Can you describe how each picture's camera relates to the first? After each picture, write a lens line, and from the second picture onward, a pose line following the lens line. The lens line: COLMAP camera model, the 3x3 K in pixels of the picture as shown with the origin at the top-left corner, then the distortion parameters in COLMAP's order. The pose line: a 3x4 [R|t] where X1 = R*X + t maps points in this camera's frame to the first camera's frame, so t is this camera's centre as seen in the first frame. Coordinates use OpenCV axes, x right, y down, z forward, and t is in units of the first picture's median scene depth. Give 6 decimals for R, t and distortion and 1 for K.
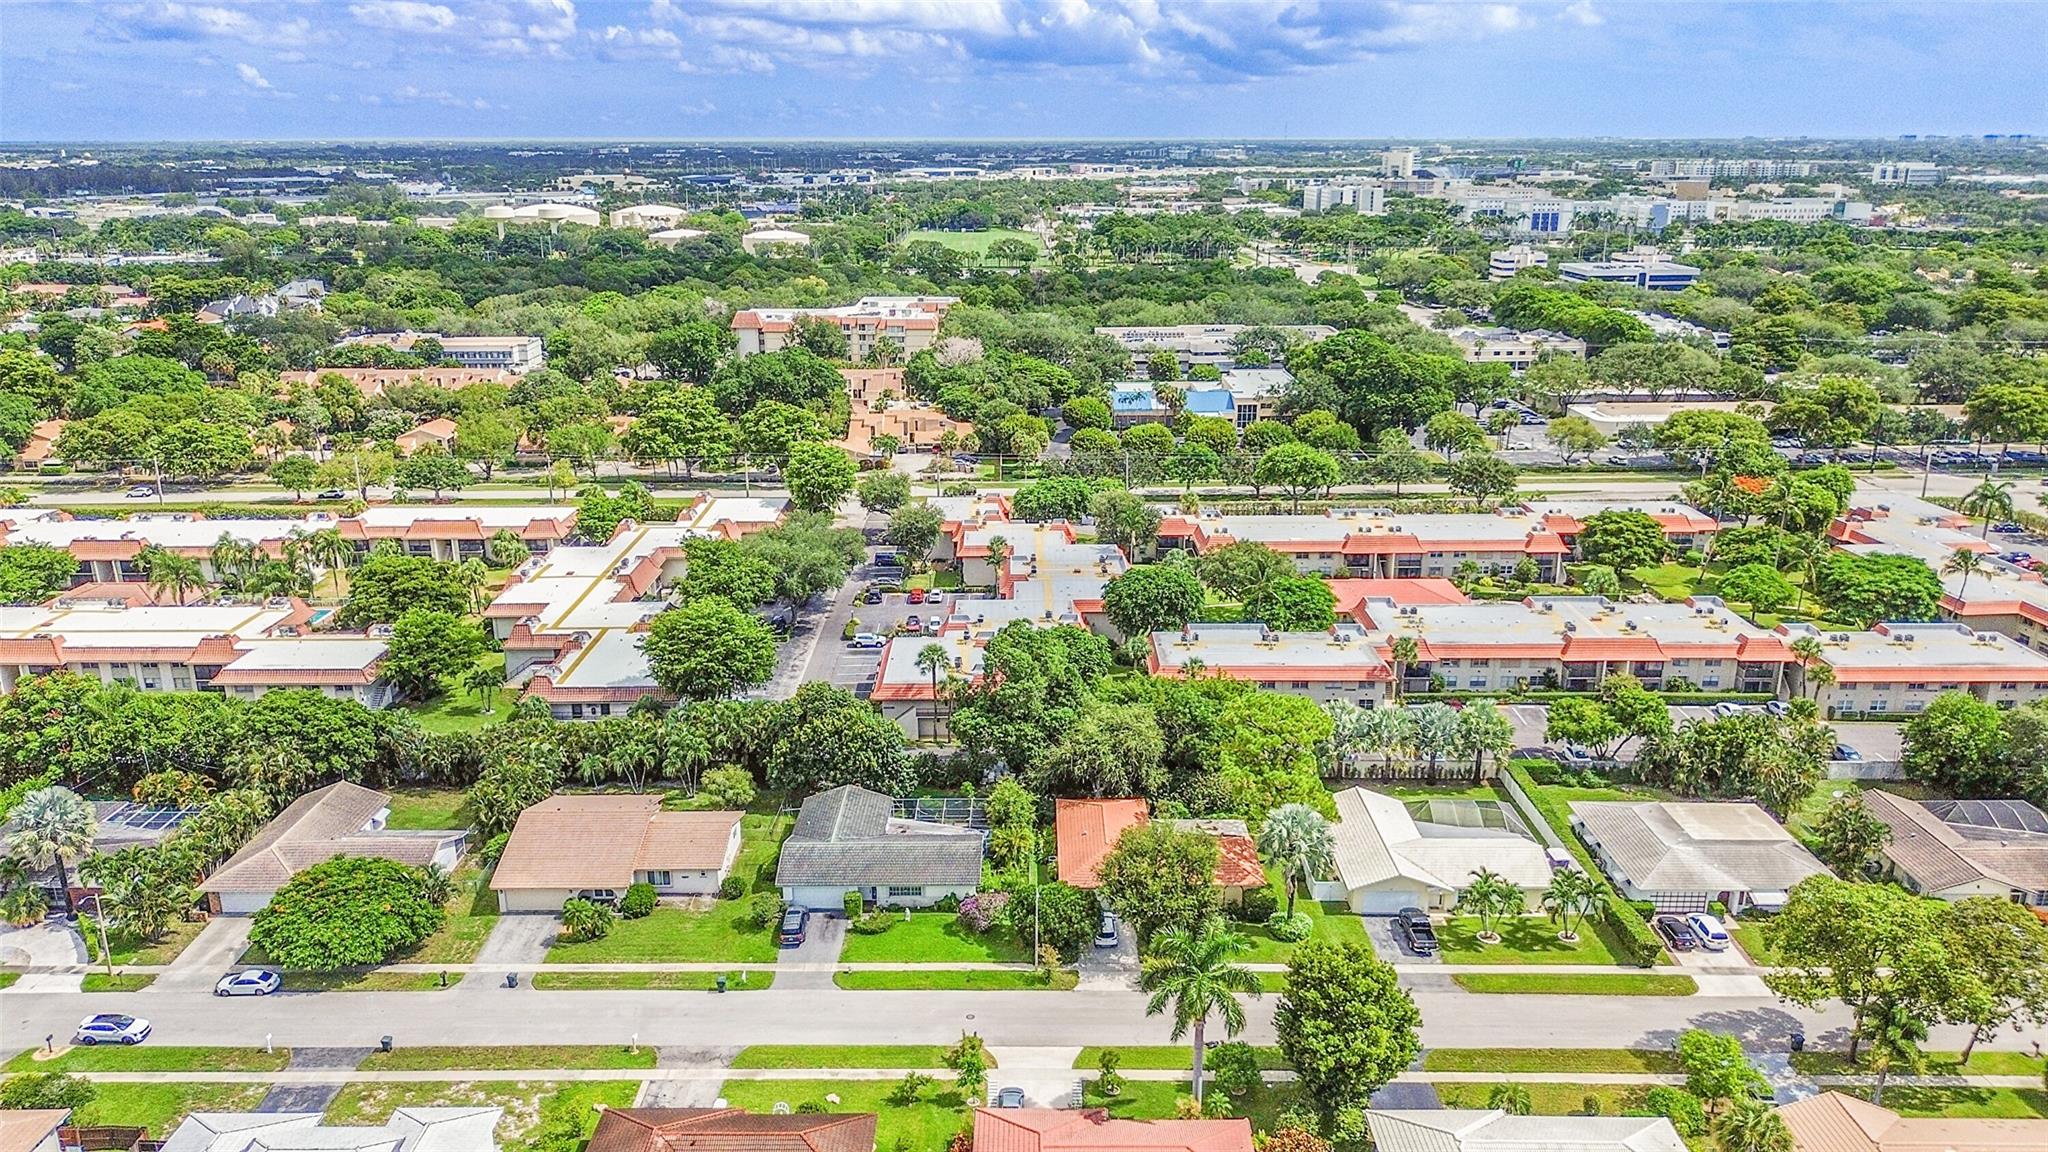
lens RADIAL K [[1470.2, 0, 1024.0], [0, 1470.2, 576.0], [0, 0, 1]] dist [0.065106, -0.062164]
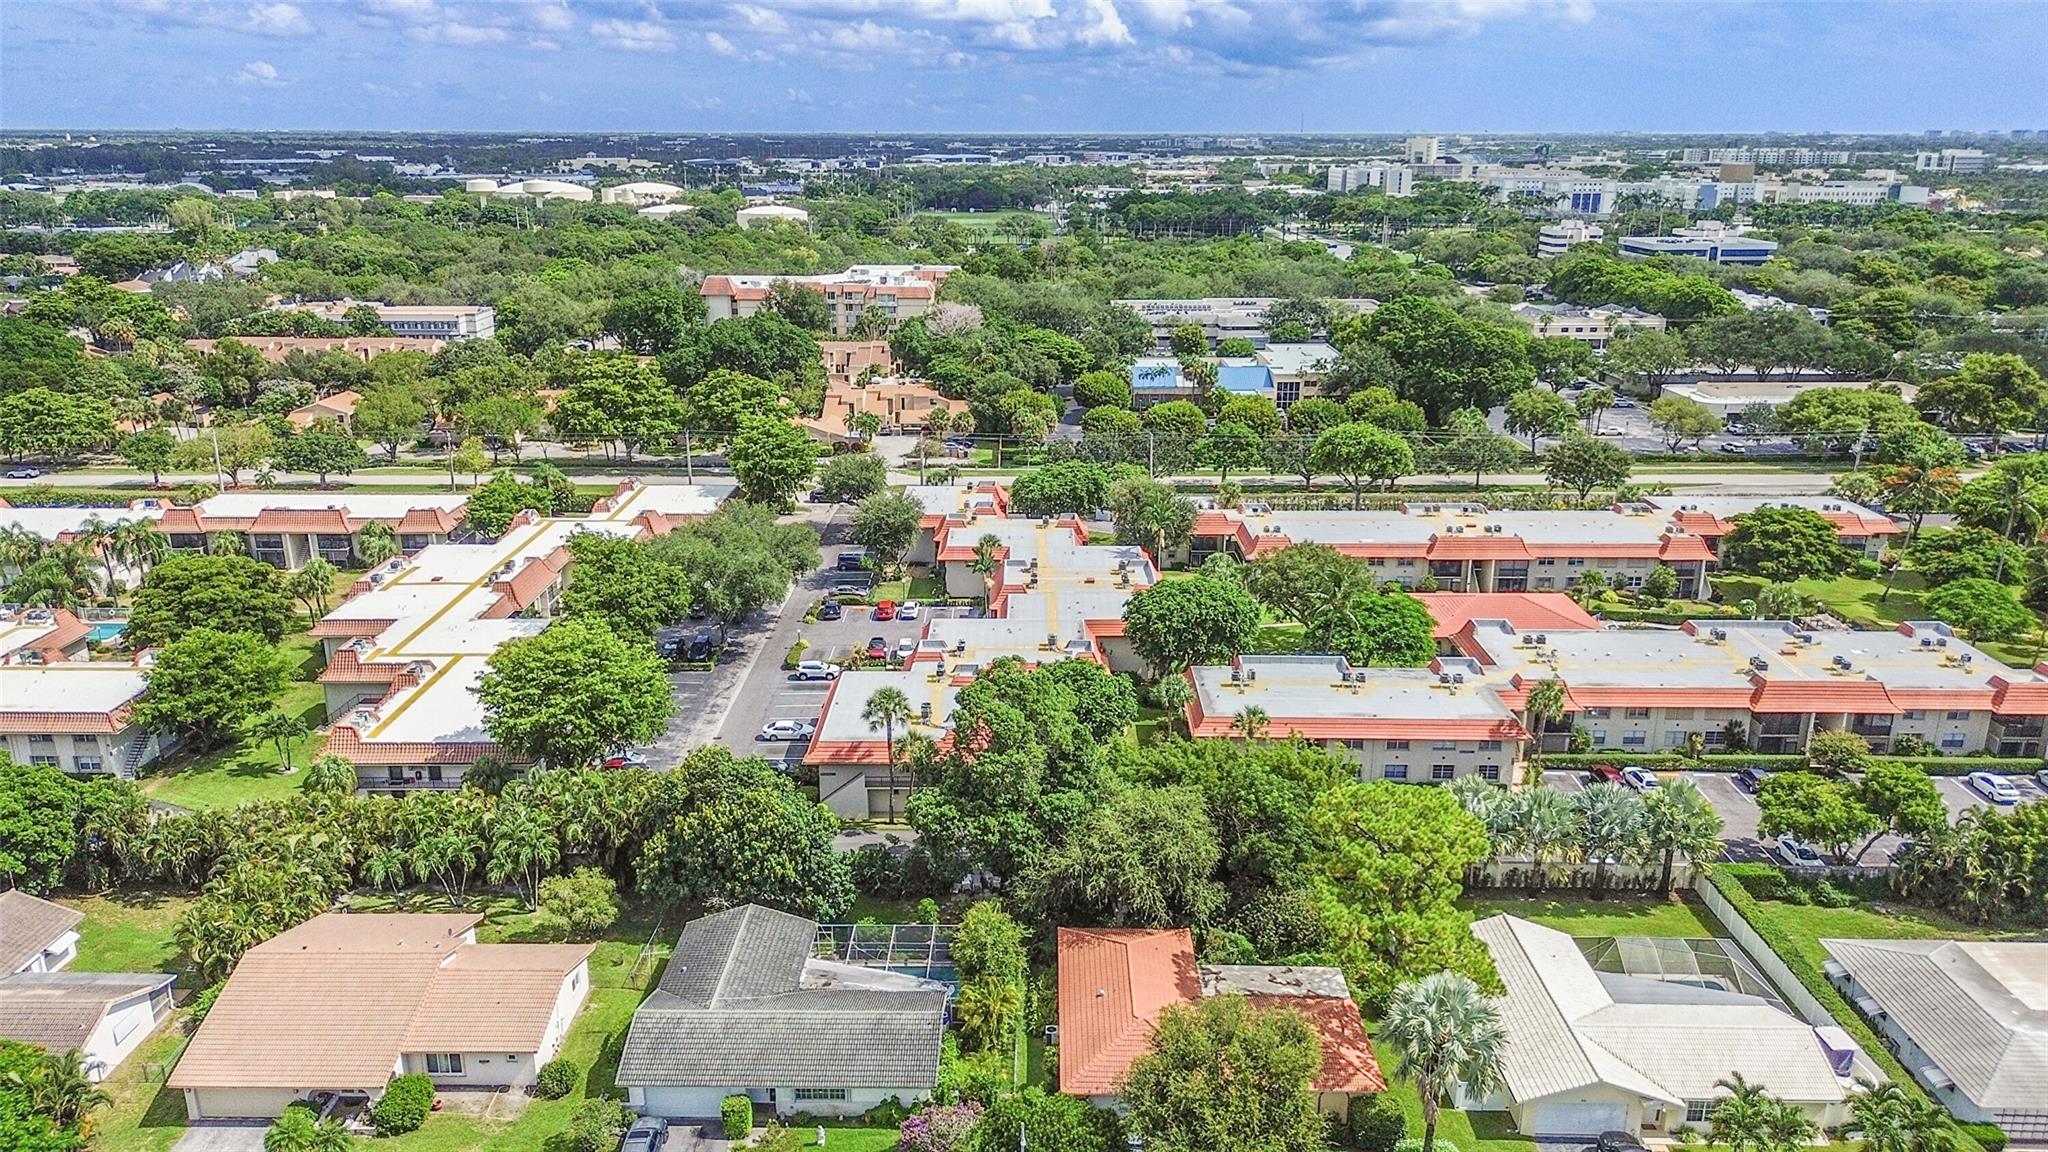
lens RADIAL K [[1470.2, 0, 1024.0], [0, 1470.2, 576.0], [0, 0, 1]] dist [0.065106, -0.062164]
pose [[0.999947, 0.007210, -0.007397, 0.006774], [-0.007180, 0.999966, 0.004008, -0.008549], [0.007426, -0.003954, 0.999965, 0.219383]]
